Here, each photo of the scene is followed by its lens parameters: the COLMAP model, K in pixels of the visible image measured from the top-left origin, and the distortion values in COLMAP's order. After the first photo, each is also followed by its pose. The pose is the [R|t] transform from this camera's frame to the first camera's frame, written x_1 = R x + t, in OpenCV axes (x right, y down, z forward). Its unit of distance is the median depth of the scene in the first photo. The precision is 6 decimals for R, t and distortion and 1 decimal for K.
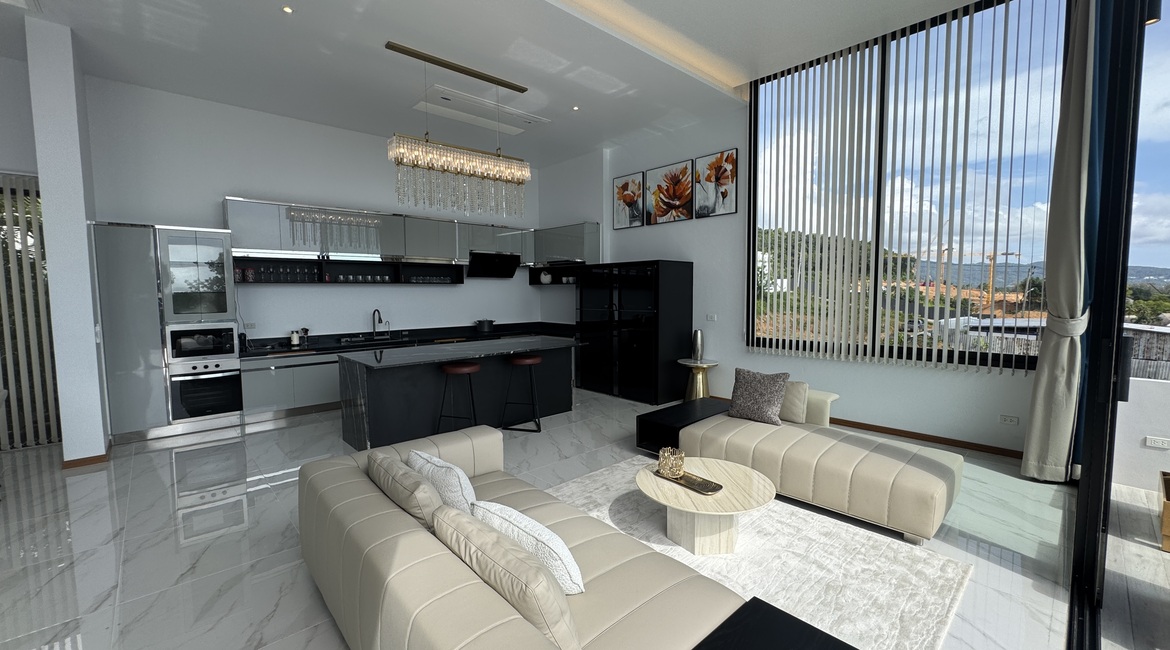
lens RADIAL K [[460.4, 0, 585.0], [0, 460.4, 325.0], [0, 0, 1]] dist [0.000632, 0.000147]
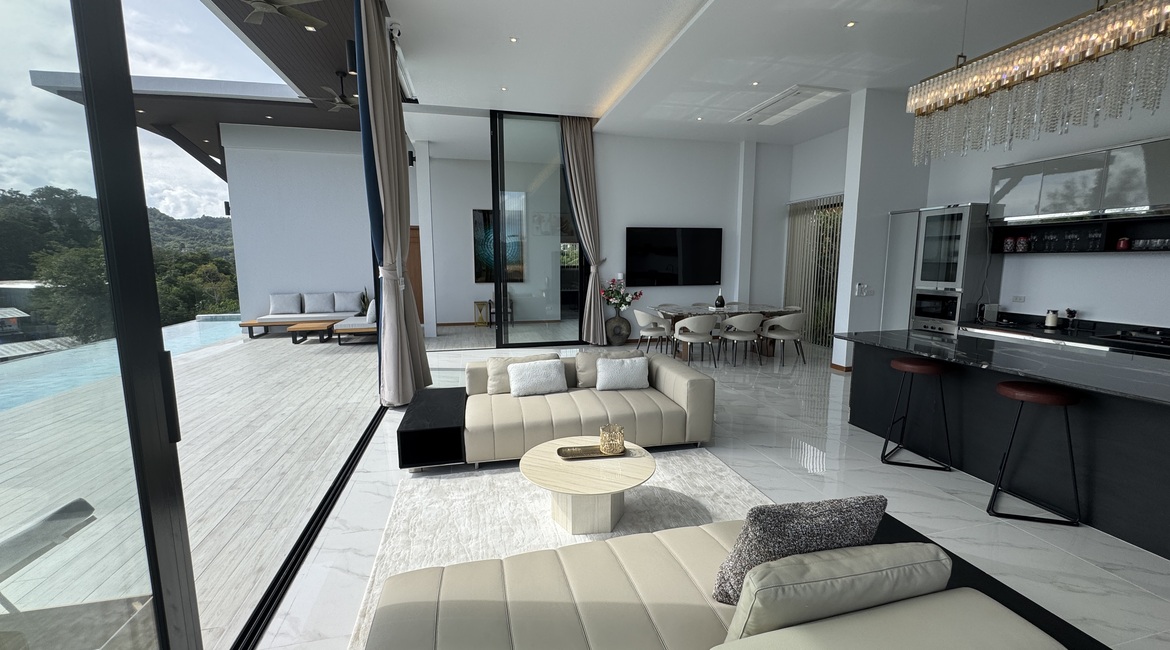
lens RADIAL K [[460.4, 0, 585.0], [0, 460.4, 325.0], [0, 0, 1]] dist [0.000632, 0.000147]
pose [[-0.482451, 0.127585, -0.866581, 0.479256], [-0.060963, 0.982045, 0.178525, -0.055990], [0.873799, 0.138959, -0.466010, 0.626518]]
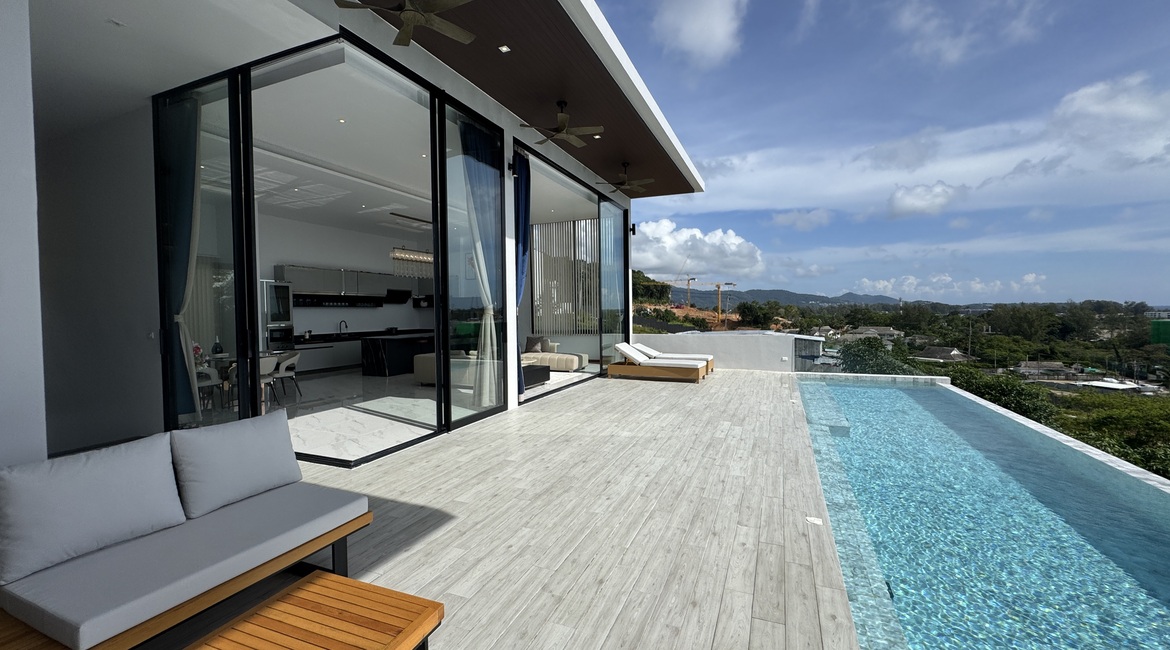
lens RADIAL K [[460.4, 0, 585.0], [0, 460.4, 325.0], [0, 0, 1]] dist [0.000632, 0.000147]
pose [[0.913233, -0.015199, 0.407154, -0.337363], [0.035230, 0.998507, -0.041744, 0.101318], [-0.405911, 0.052466, 0.912405, -1.165018]]
